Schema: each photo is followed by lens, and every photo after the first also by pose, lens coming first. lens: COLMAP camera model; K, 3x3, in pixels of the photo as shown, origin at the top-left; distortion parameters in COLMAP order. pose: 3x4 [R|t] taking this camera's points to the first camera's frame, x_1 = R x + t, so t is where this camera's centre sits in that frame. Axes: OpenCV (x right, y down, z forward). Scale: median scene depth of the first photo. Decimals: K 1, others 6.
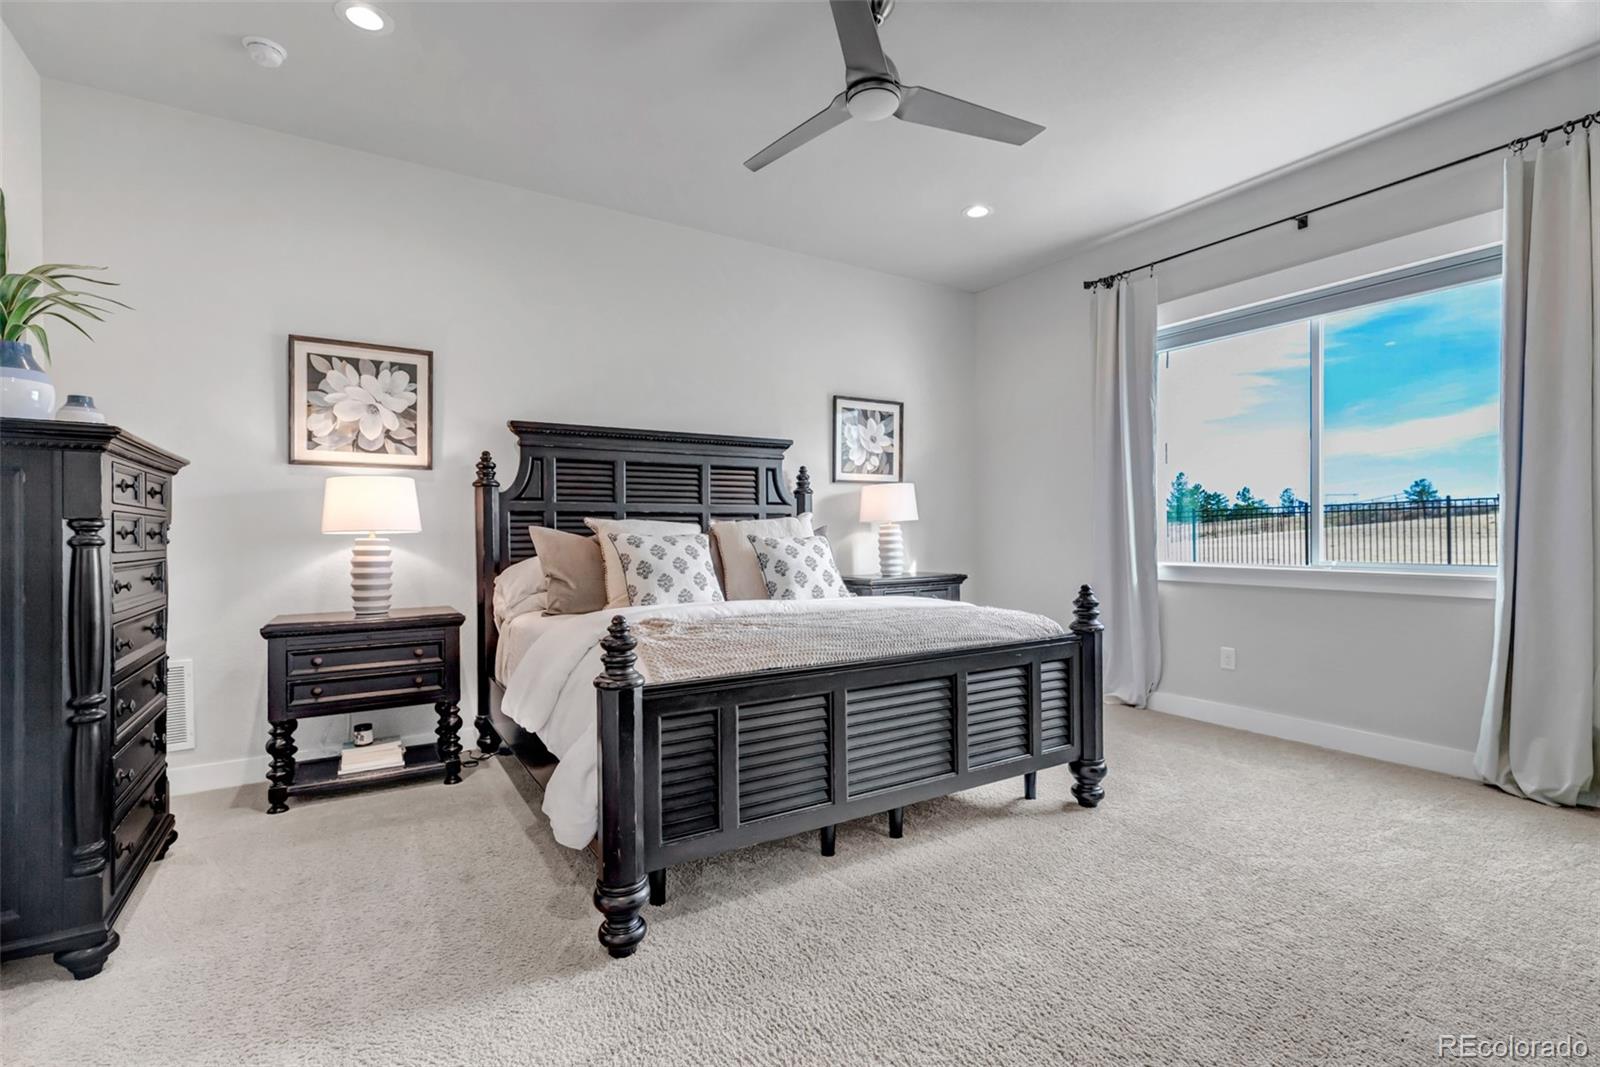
lens RADIAL K [[731.1, 0, 805.3], [0, 731.1, 533.7], [0, 0, 1]] dist [0.003963, -0.001637]
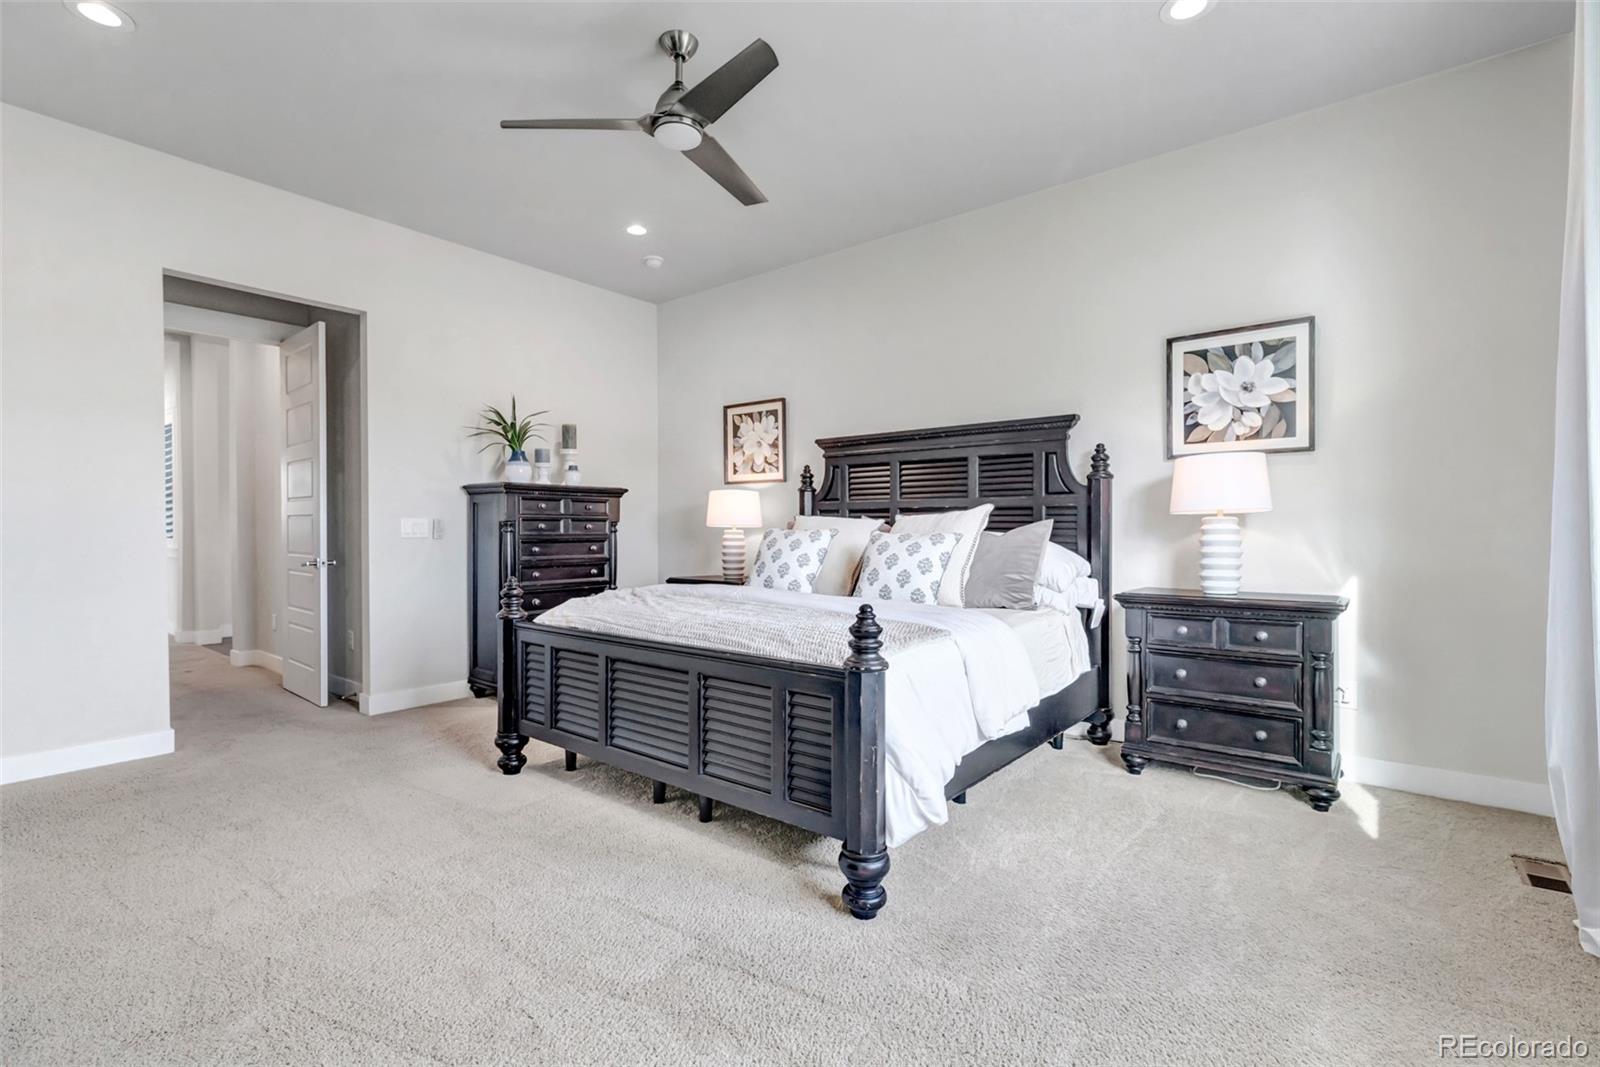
lens RADIAL K [[731.1, 0, 806.1], [0, 731.1, 531.9], [0, 0, 1]] dist [0.003963, -0.001637]
pose [[0.332095, 0.014688, -0.943132, 0.832773], [0.001584, 0.999869, 0.016129, -0.013308], [0.943245, -0.006851, 0.332028, 0.569383]]
